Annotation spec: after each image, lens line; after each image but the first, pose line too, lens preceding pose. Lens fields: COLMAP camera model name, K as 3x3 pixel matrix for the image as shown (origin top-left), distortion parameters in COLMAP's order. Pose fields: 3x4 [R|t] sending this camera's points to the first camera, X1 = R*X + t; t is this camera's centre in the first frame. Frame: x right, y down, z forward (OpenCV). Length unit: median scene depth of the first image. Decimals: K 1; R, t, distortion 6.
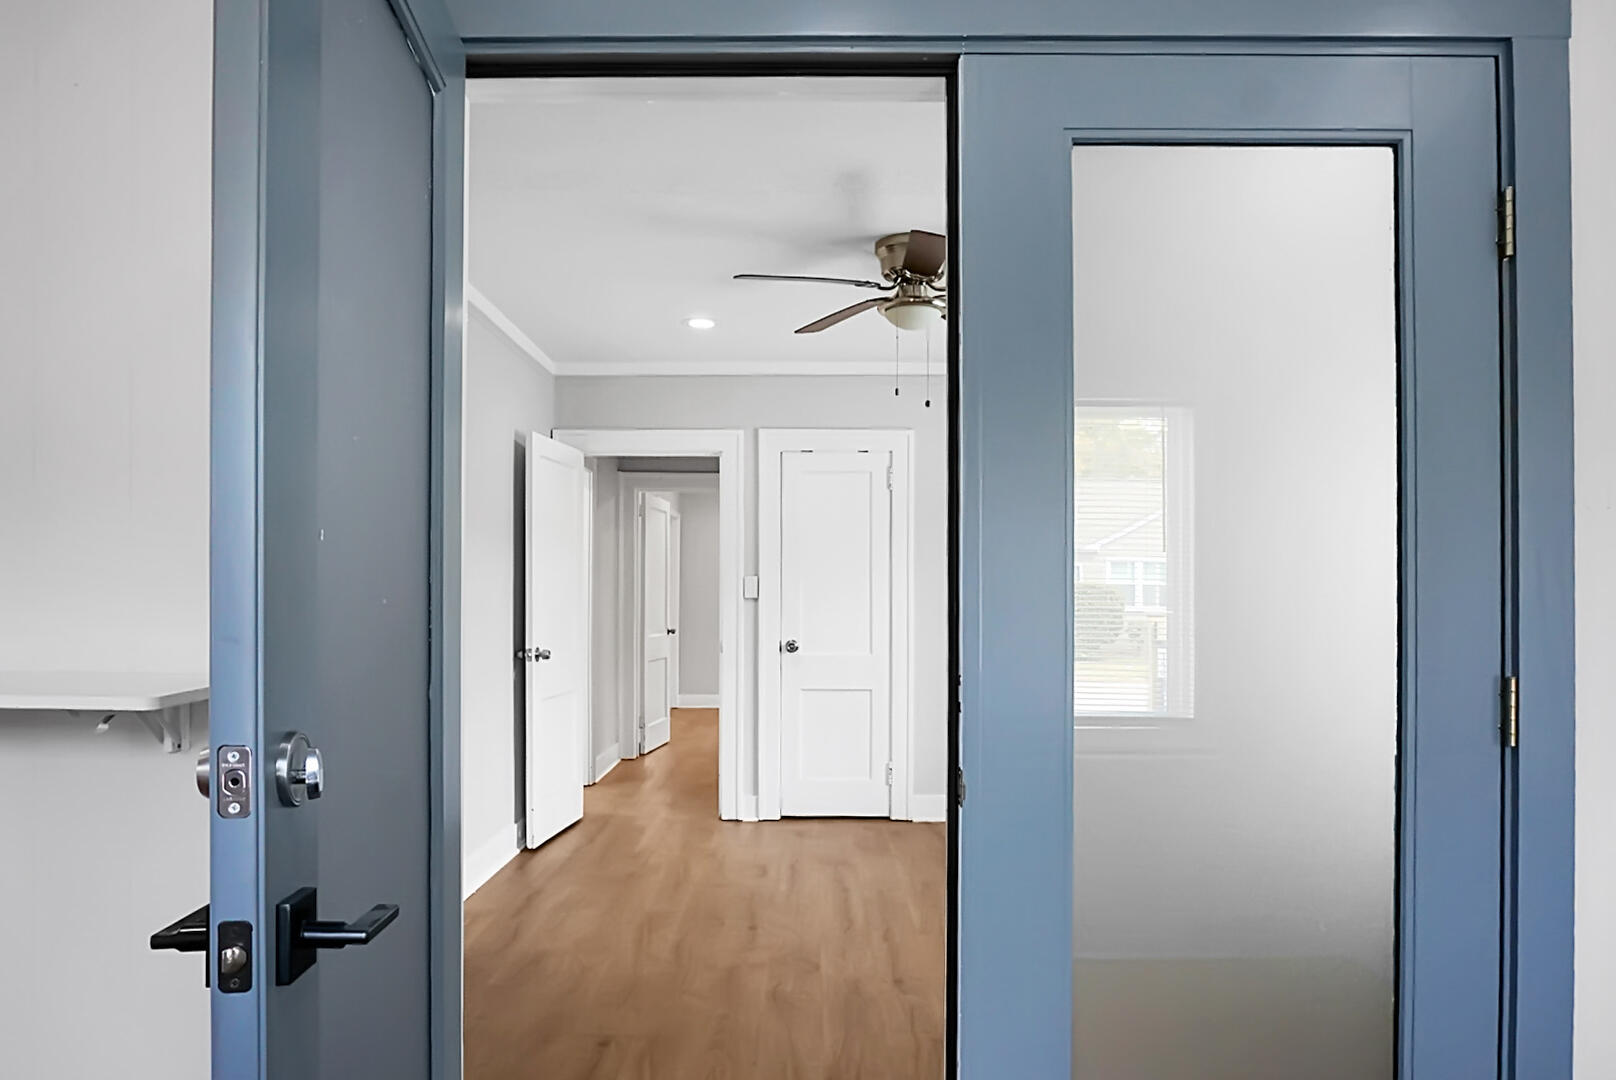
lens RADIAL K [[1077.4, 0, 773.6], [0, 1077.4, 595.5], [0, 0, 1]] dist [-0.044375, 0.037647]
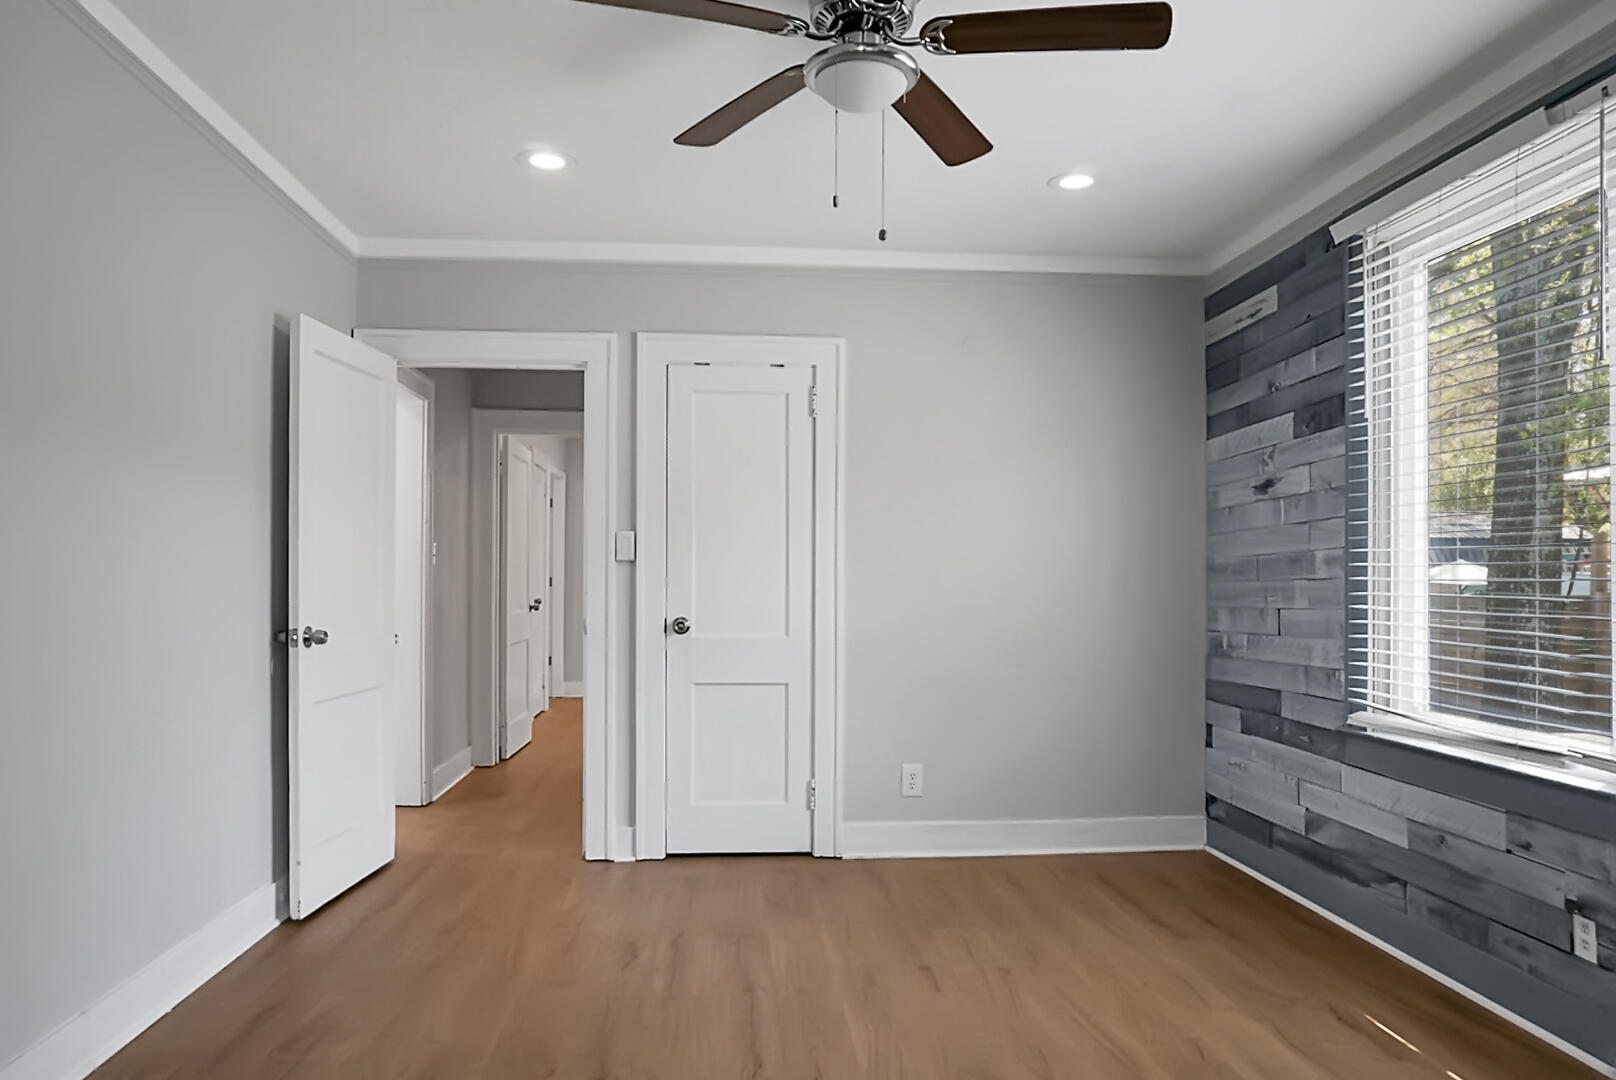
lens RADIAL K [[1077.4, 0, 789.6], [0, 1077.4, 572.2], [0, 0, 1]] dist [-0.044375, 0.037647]
pose [[0.995268, 0.002753, 0.097132, 0.019364], [-0.002410, 0.999990, -0.003640, 0.013213], [-0.097141, 0.003389, 0.995265, 0.254002]]
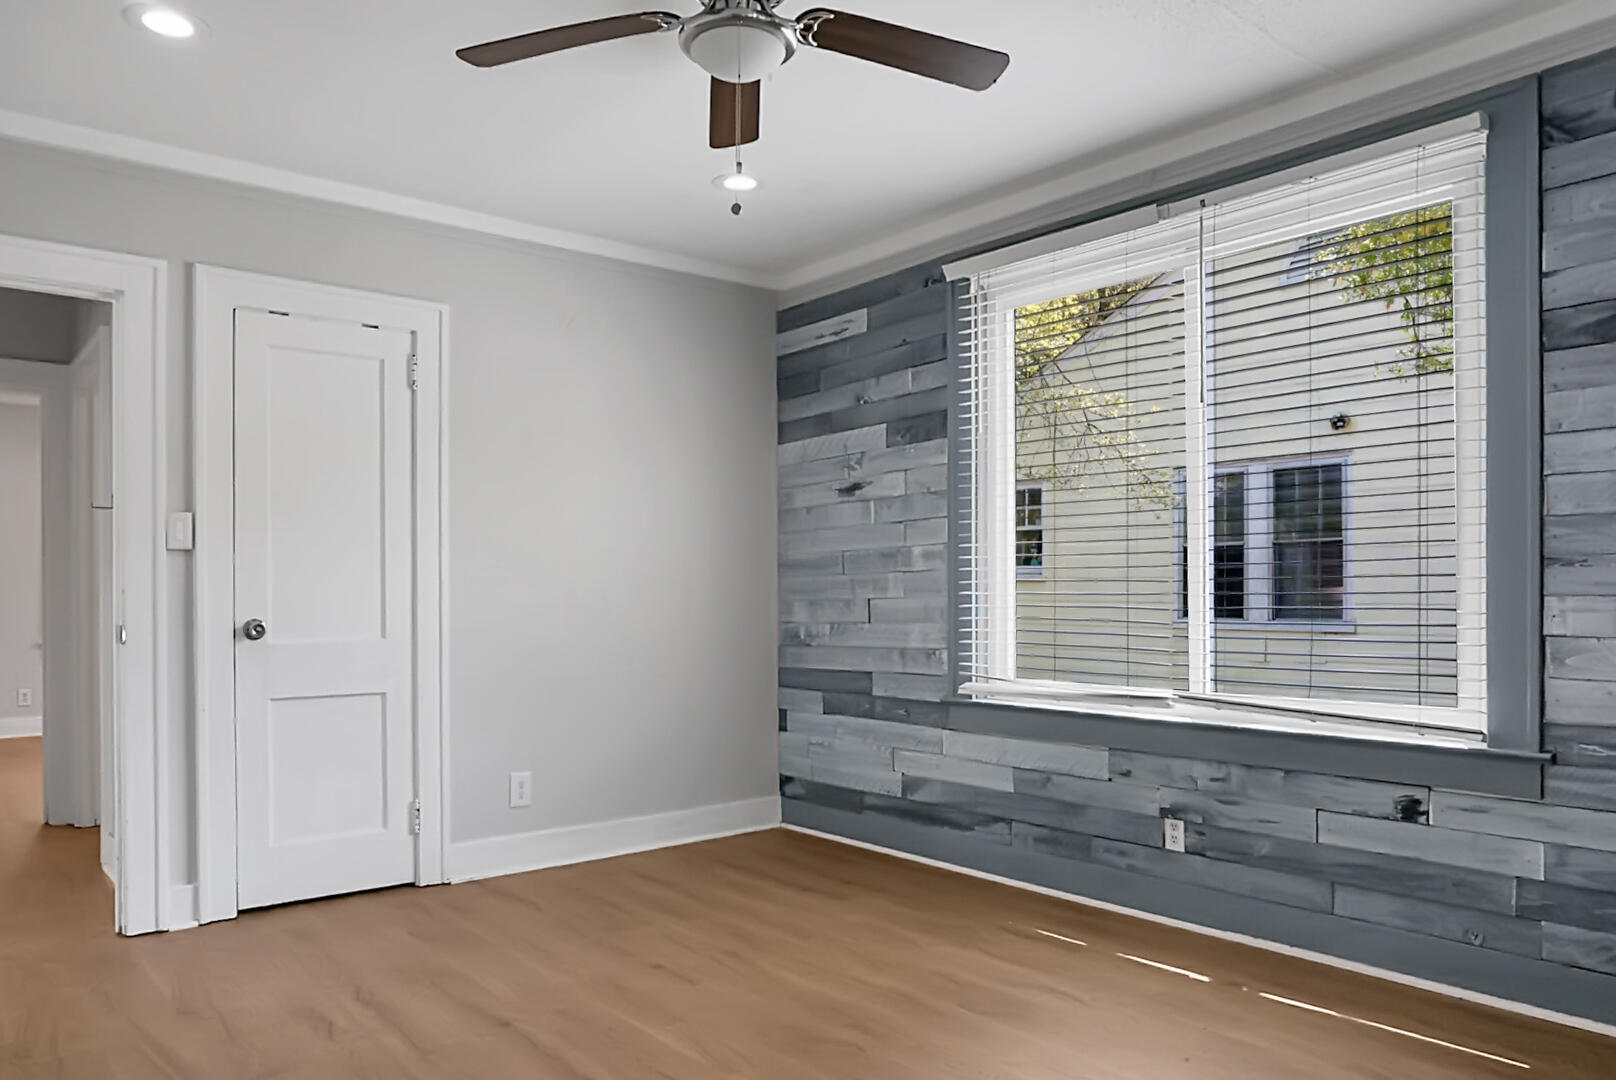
lens RADIAL K [[1133.8, 0, 780.1], [0, 1133.8, 592.3], [0, 0, 1]] dist [-0.033089, 0.022316]
pose [[0.764012, -0.004563, 0.645186, -0.168131], [0.003089, 0.999989, 0.003414, 0.025278], [-0.645195, -0.000615, 0.764018, 0.322764]]
